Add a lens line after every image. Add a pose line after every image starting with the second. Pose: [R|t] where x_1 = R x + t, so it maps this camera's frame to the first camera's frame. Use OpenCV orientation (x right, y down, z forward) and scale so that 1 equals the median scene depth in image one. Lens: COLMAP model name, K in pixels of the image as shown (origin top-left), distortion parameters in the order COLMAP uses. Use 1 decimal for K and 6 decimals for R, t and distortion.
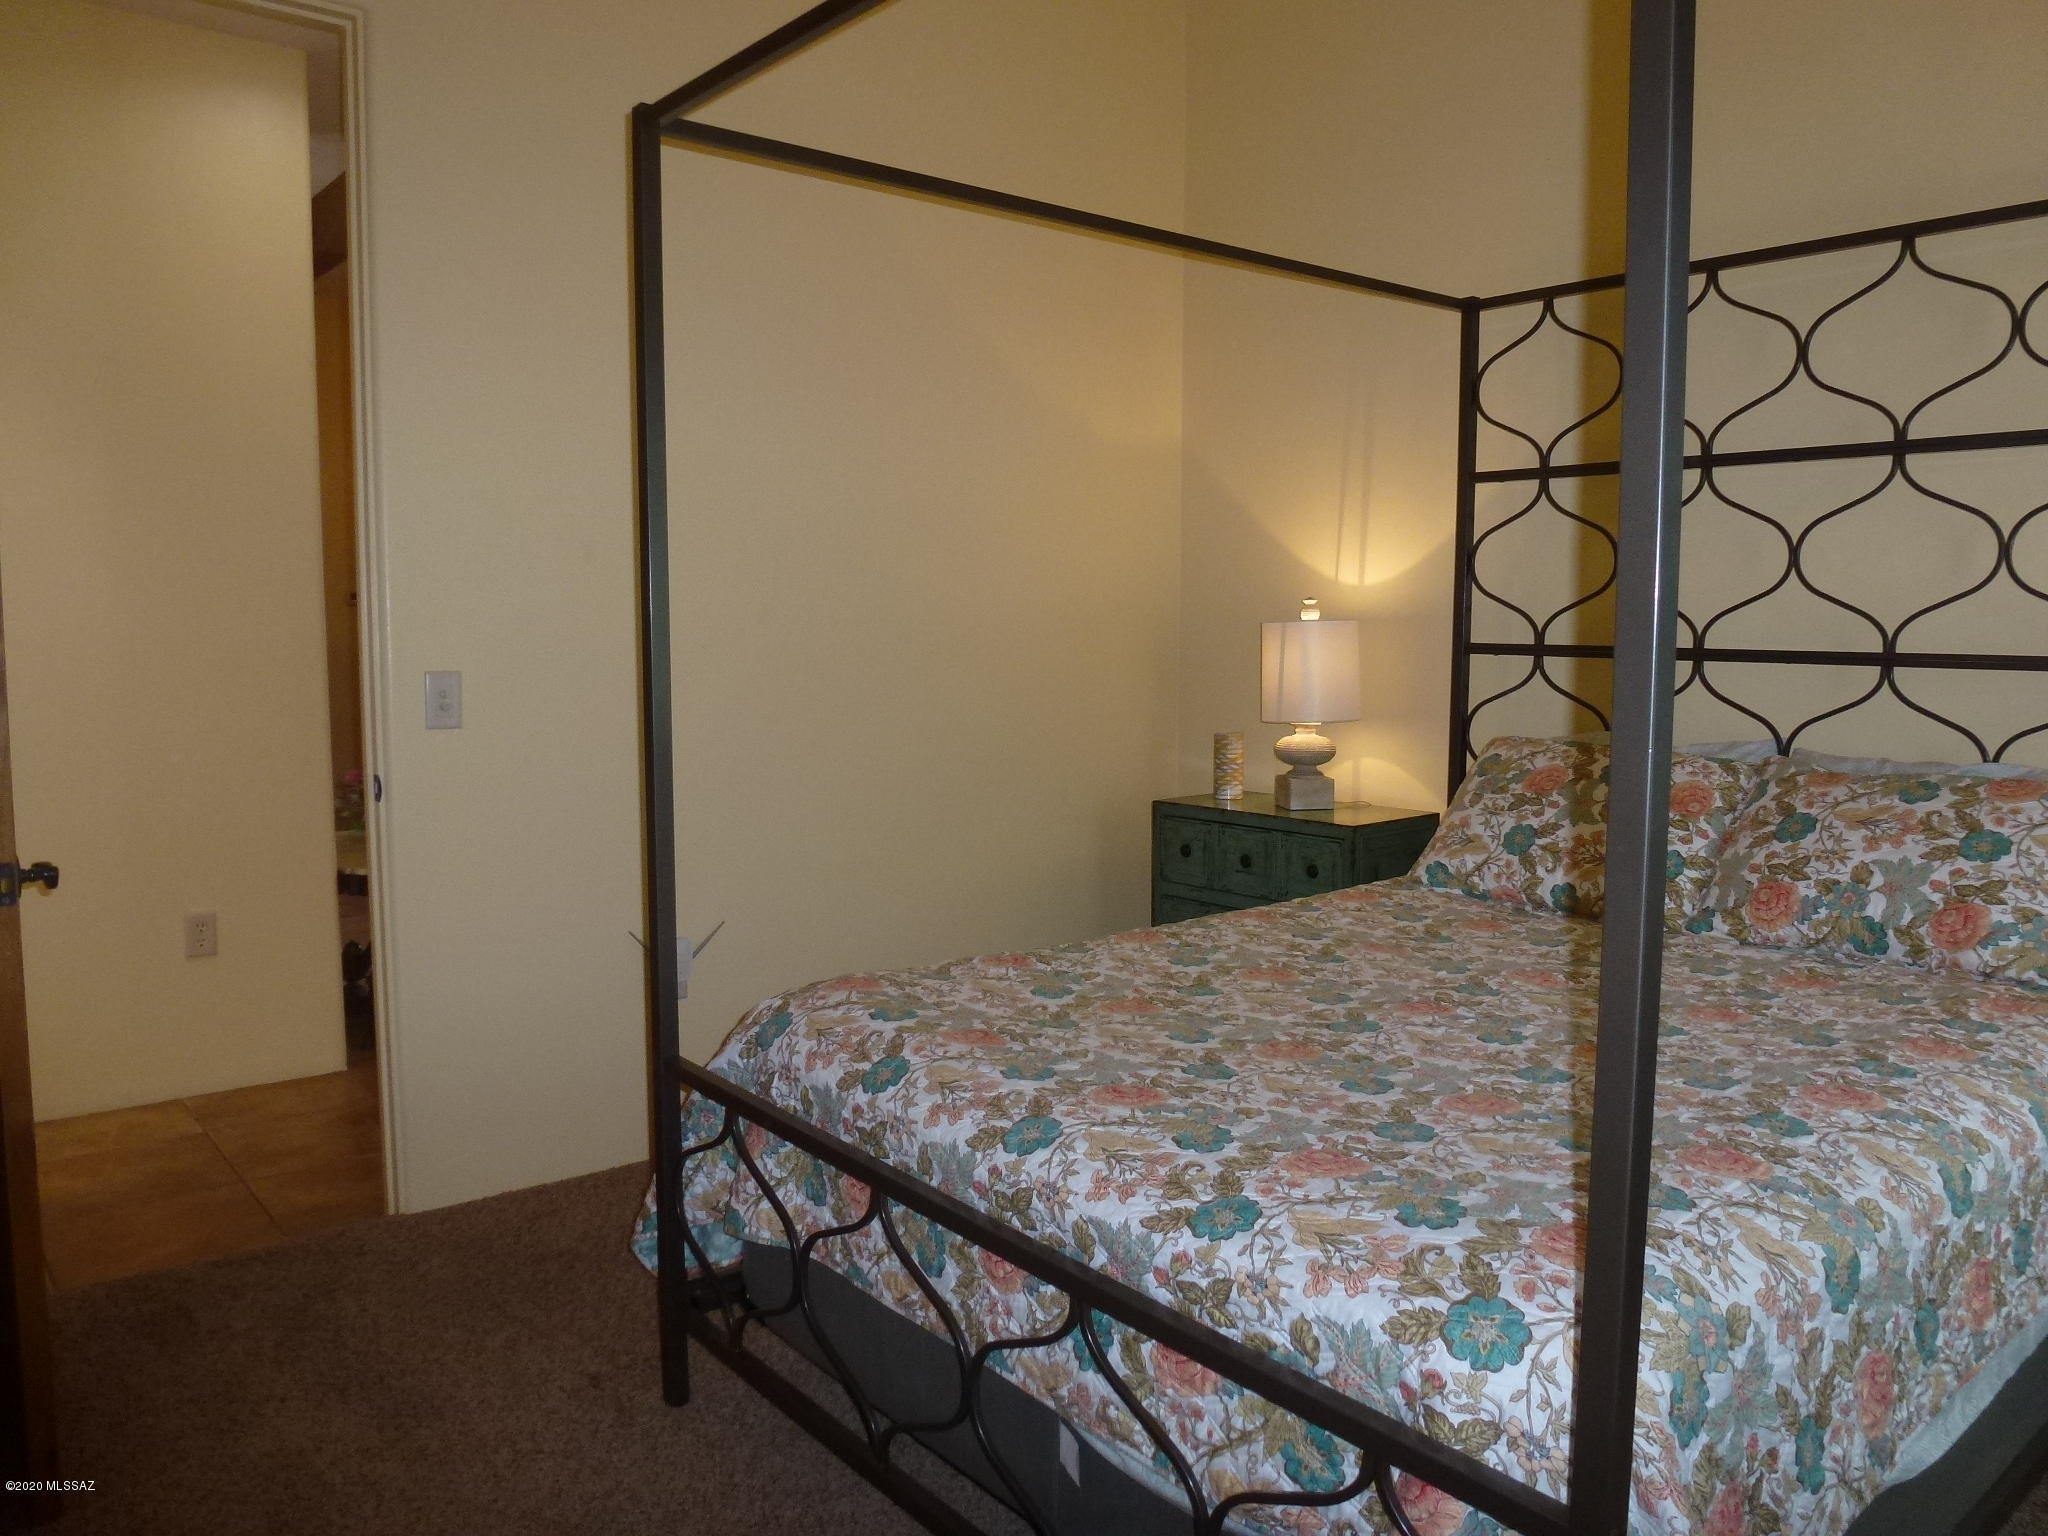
lens RADIAL K [[1489.5, 0, 1024.0], [0, 1489.5, 768.0], [0, 0, 1]] dist [-0.064857, 0.032995]
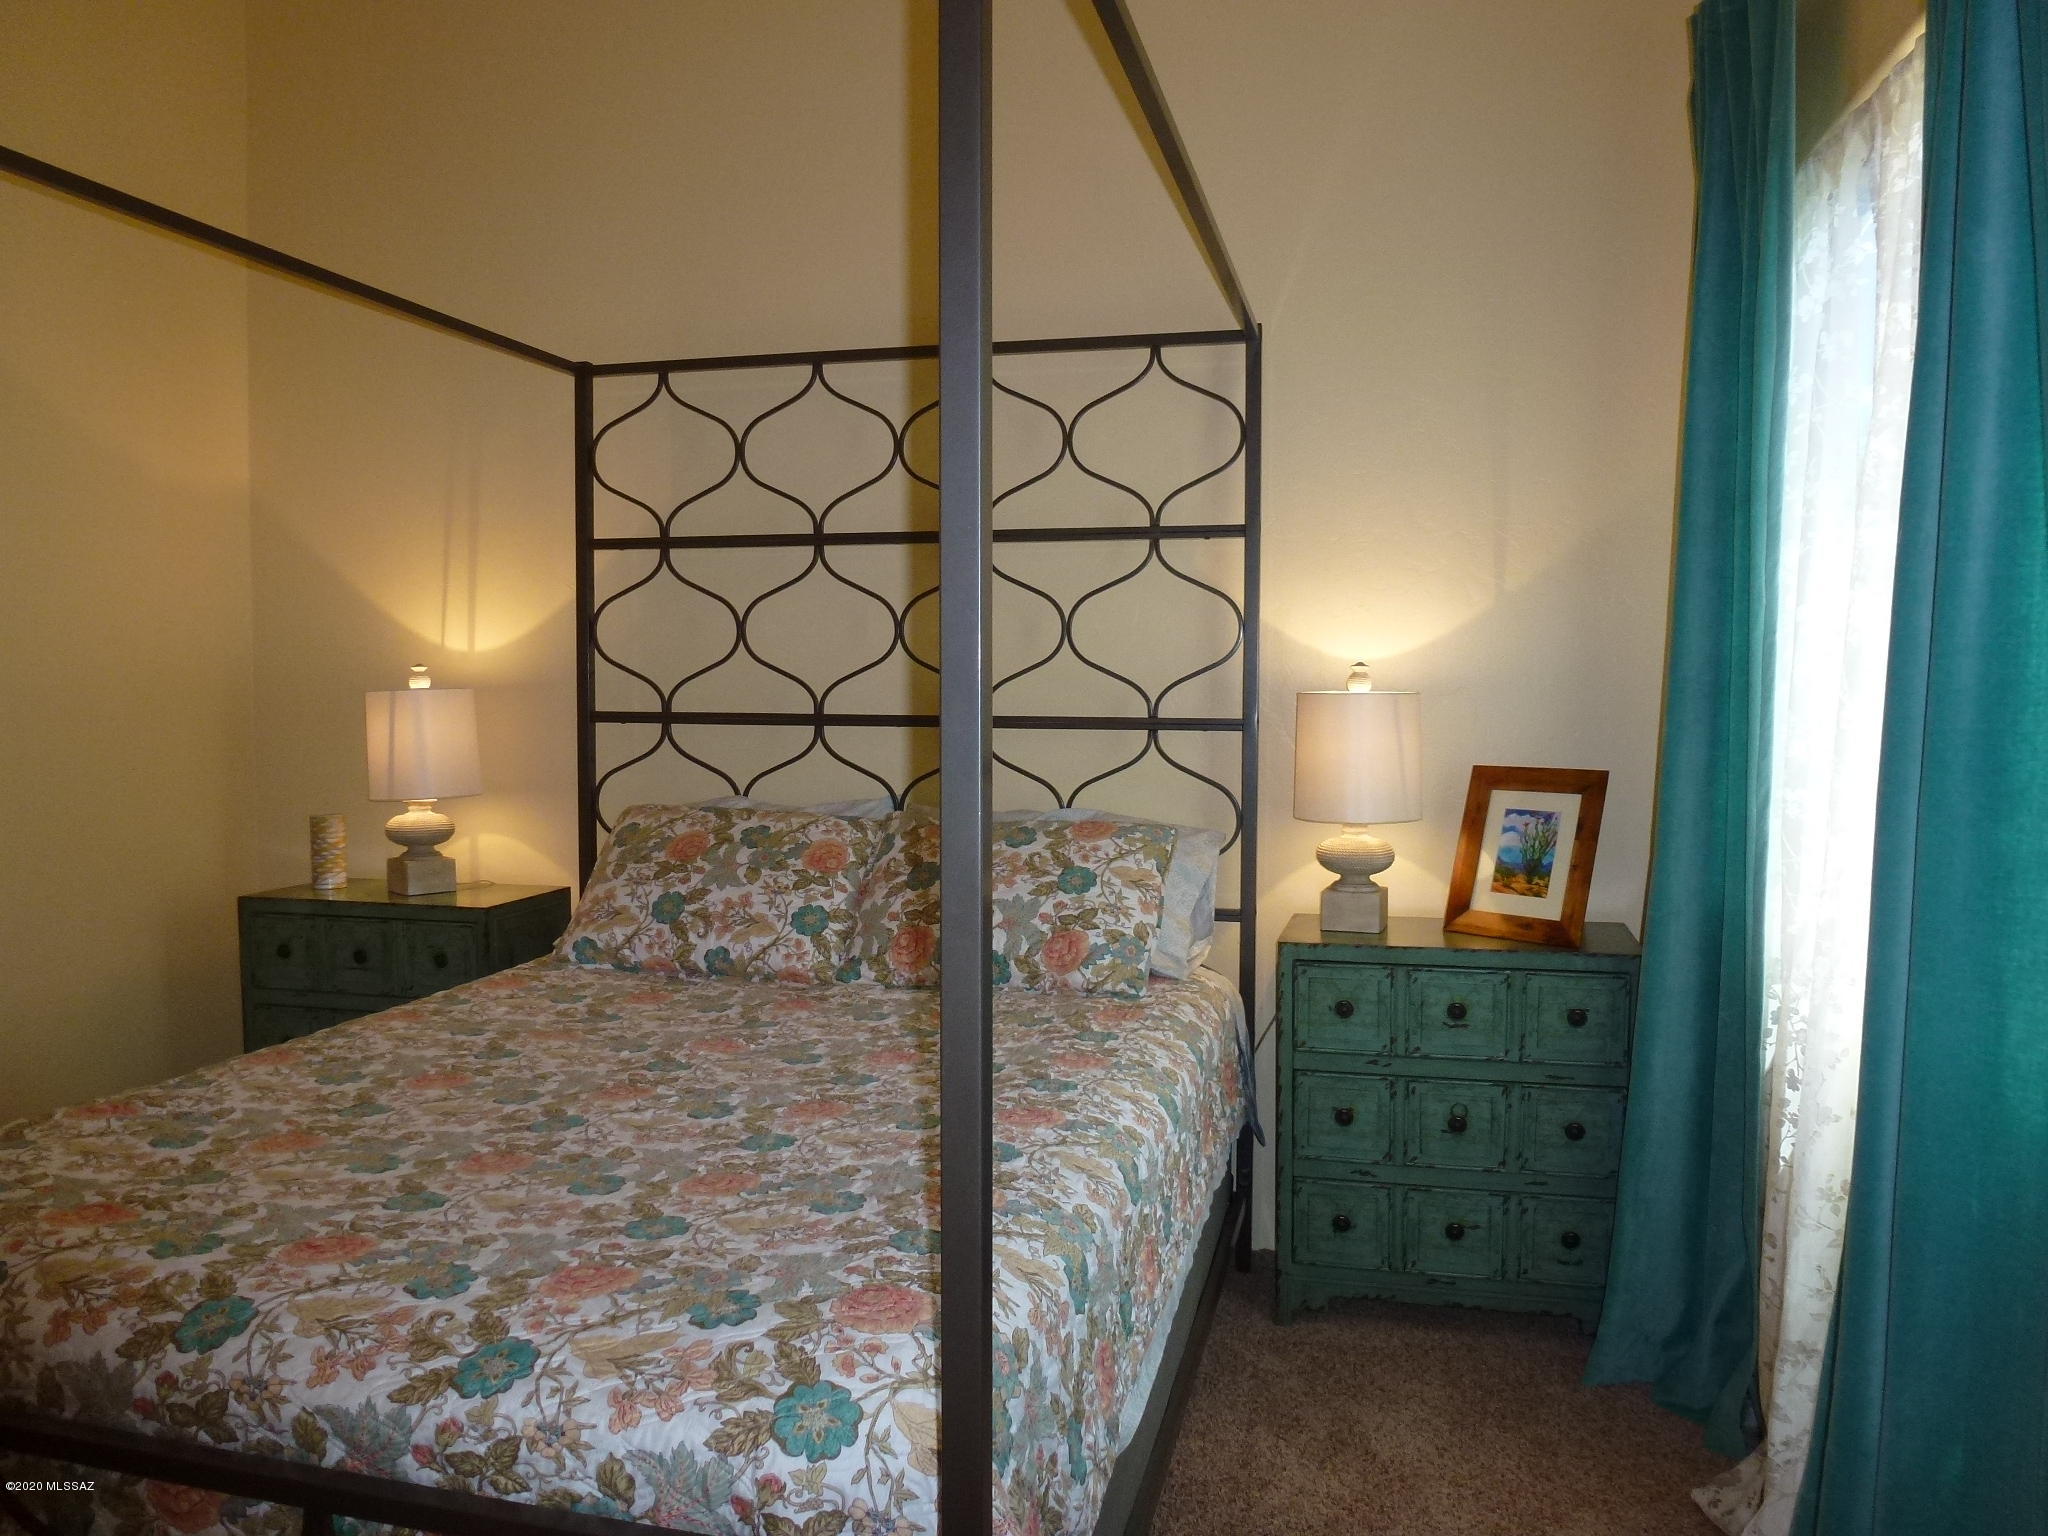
lens RADIAL K [[1489.5, 0, 1024.0], [0, 1489.5, 768.0], [0, 0, 1]] dist [-0.064857, 0.032995]
pose [[0.805839, -0.030769, 0.591335, -0.092485], [0.057376, 0.998007, -0.026259, -0.008571], [-0.589348, 0.055089, 0.805999, 0.075169]]
